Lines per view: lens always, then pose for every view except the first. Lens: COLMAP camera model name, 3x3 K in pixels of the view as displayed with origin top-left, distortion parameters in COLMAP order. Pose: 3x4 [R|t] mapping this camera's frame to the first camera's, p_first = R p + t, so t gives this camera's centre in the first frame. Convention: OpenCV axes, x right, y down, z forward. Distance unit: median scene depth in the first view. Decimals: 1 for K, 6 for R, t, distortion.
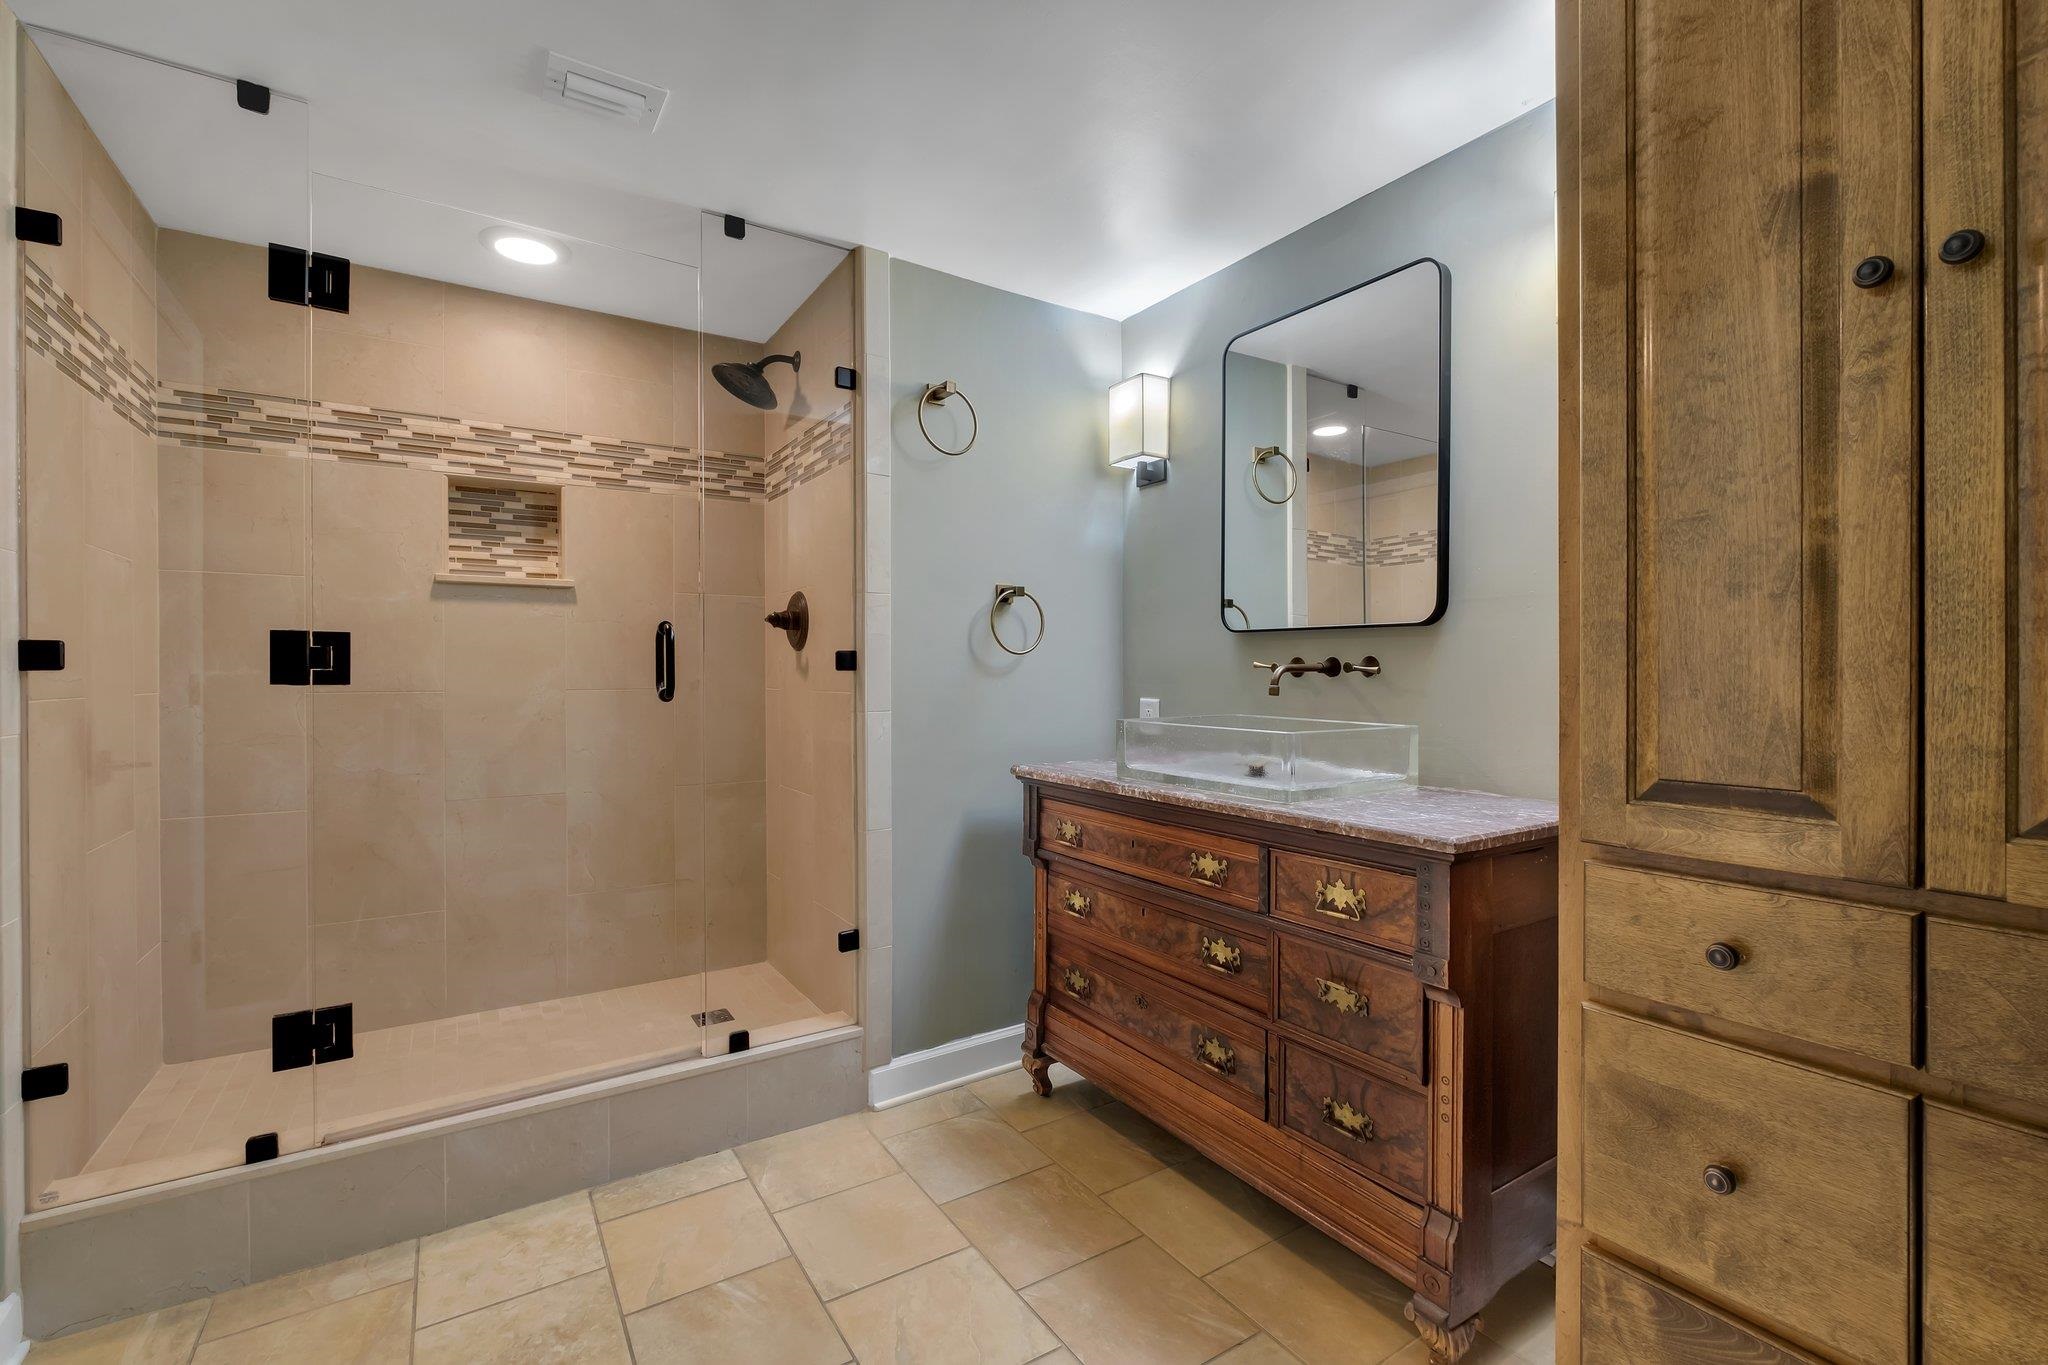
lens RADIAL K [[883.6, 0, 1011.4], [0, 883.6, 681.0], [0, 0, 1]] dist [-0.002445, -0.000267]
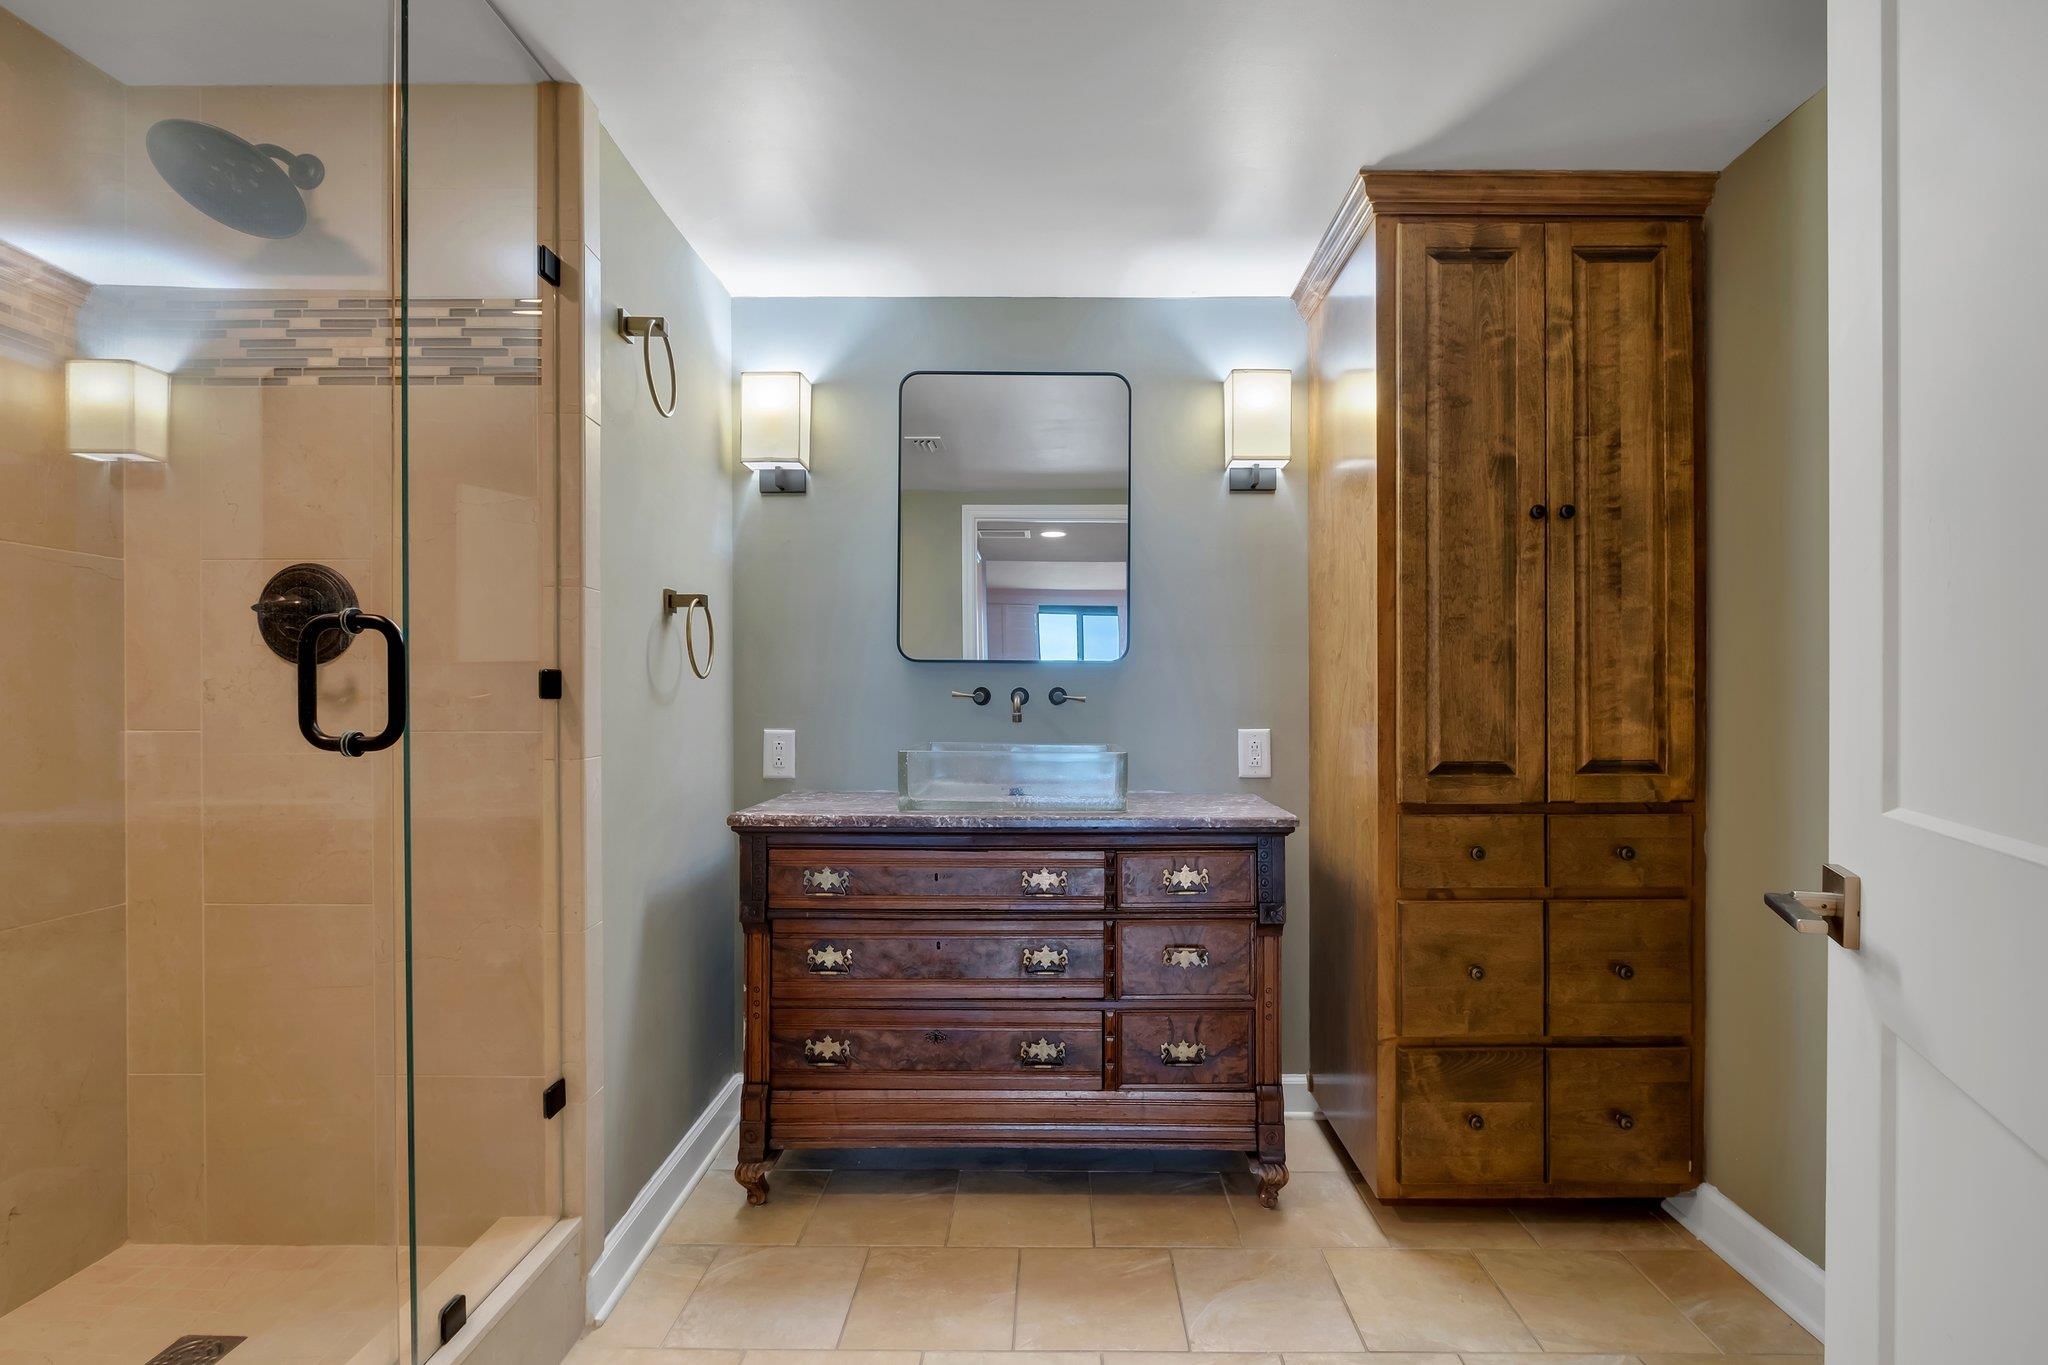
lens RADIAL K [[941.9, 0, 1031.3], [0, 941.9, 702.9], [0, 0, 1]] dist [-0.002758, -0.000138]
pose [[0.543231, -0.002328, 0.839580, -0.756108], [0.006870, 0.999975, -0.001673, -0.006037], [-0.839555, 0.006676, 0.543233, 0.385320]]
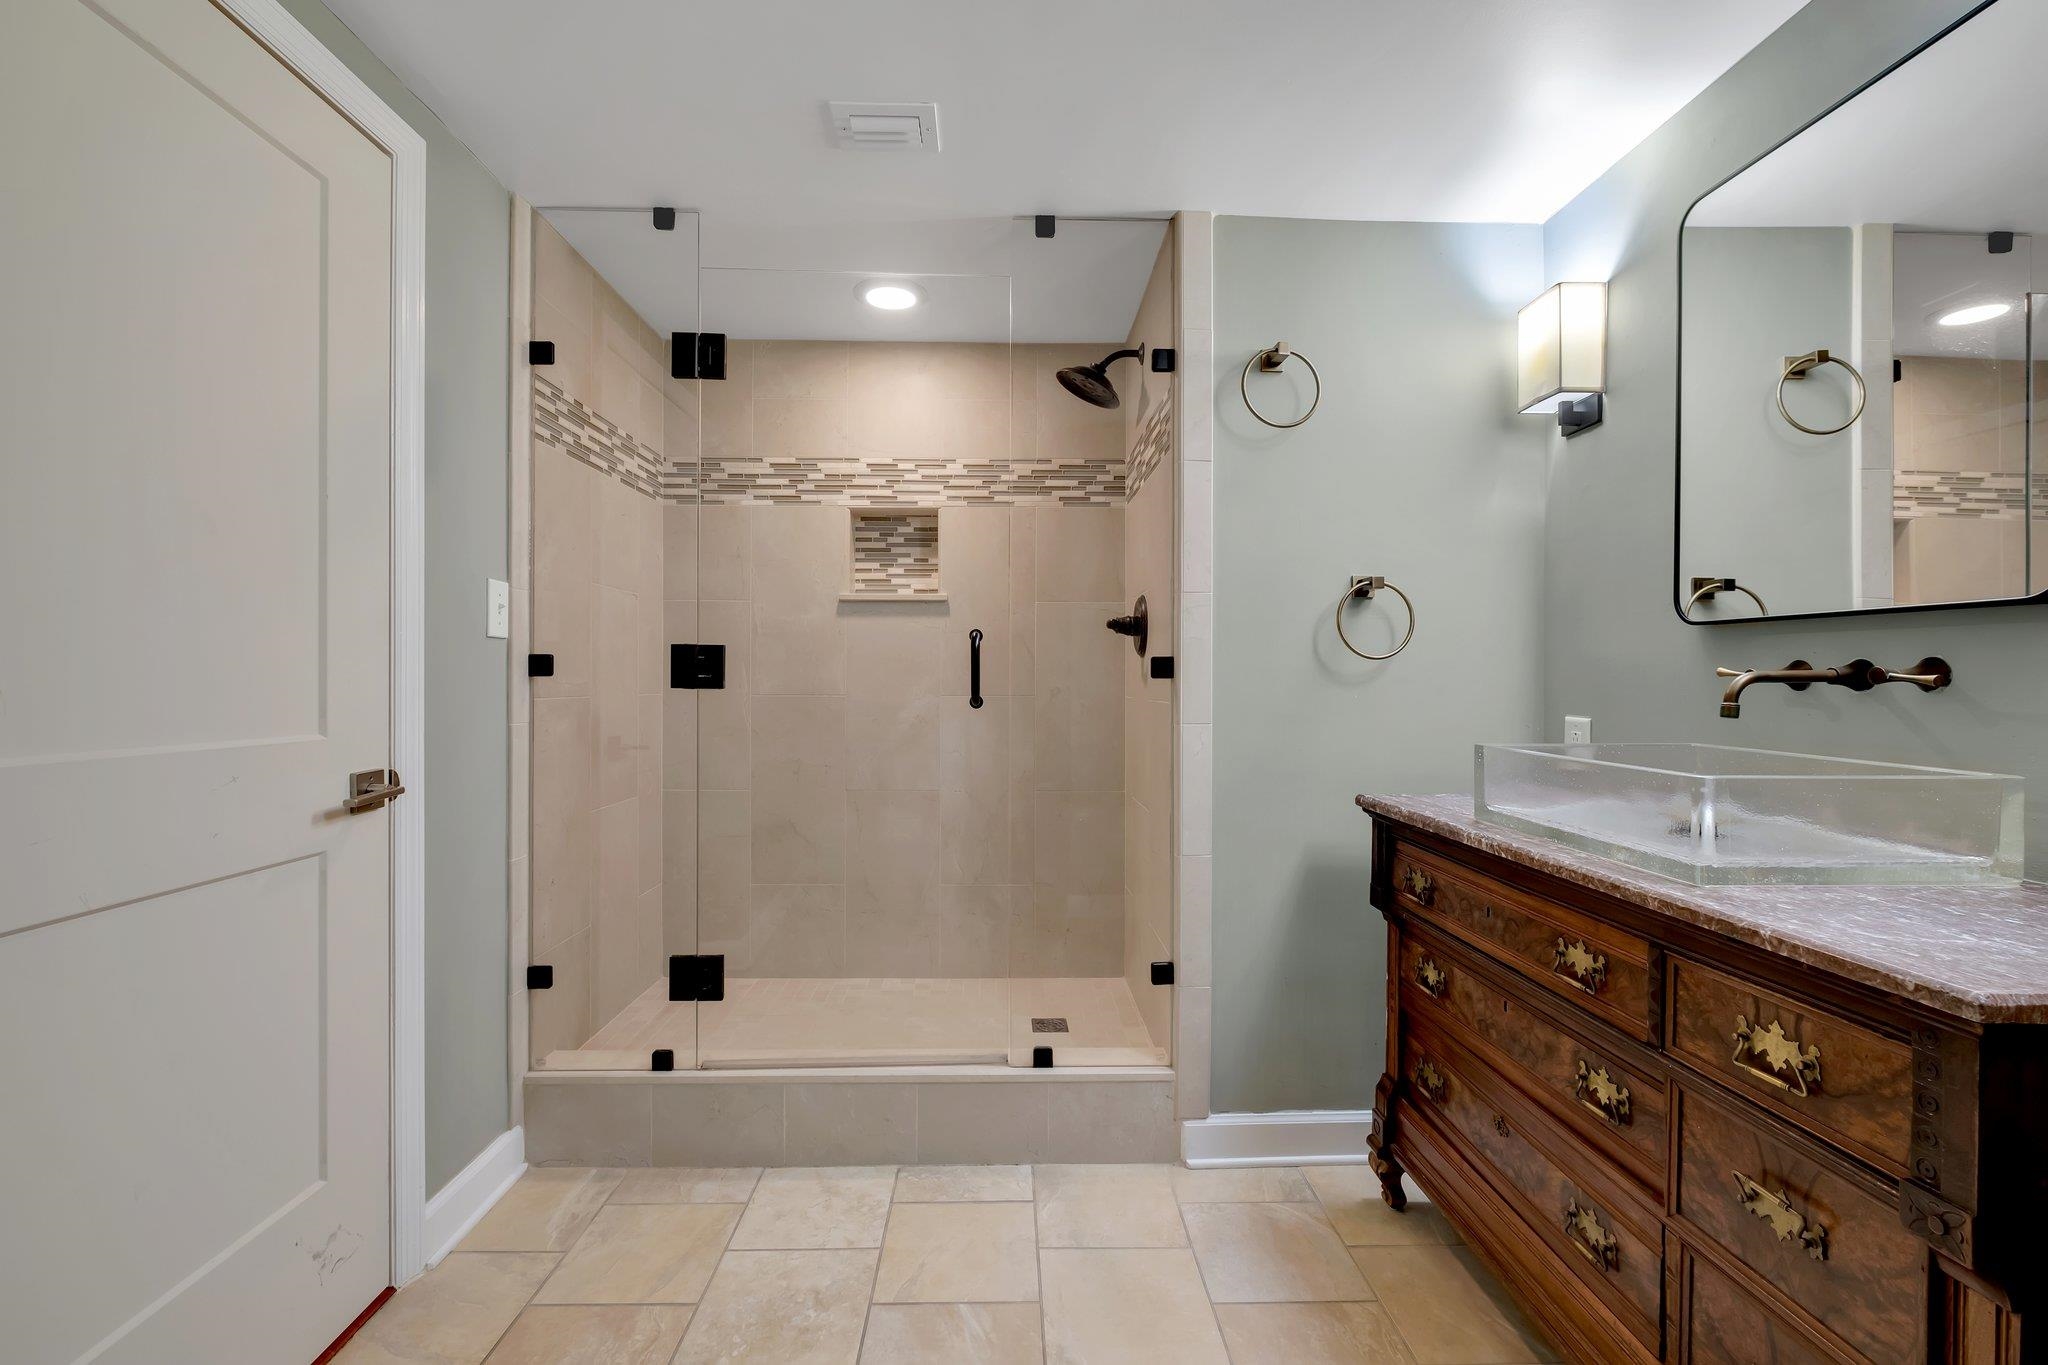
lens RADIAL K [[883.1, 0, 1014.2], [0, 883.1, 685.1], [0, 0, 1]] dist [-0.004652, -0.000331]
pose [[0.855720, 0.006920, -0.517393, 0.200019], [-0.009043, 0.999958, -0.001582, -0.002495], [0.517360, 0.006032, 0.855747, 0.173762]]
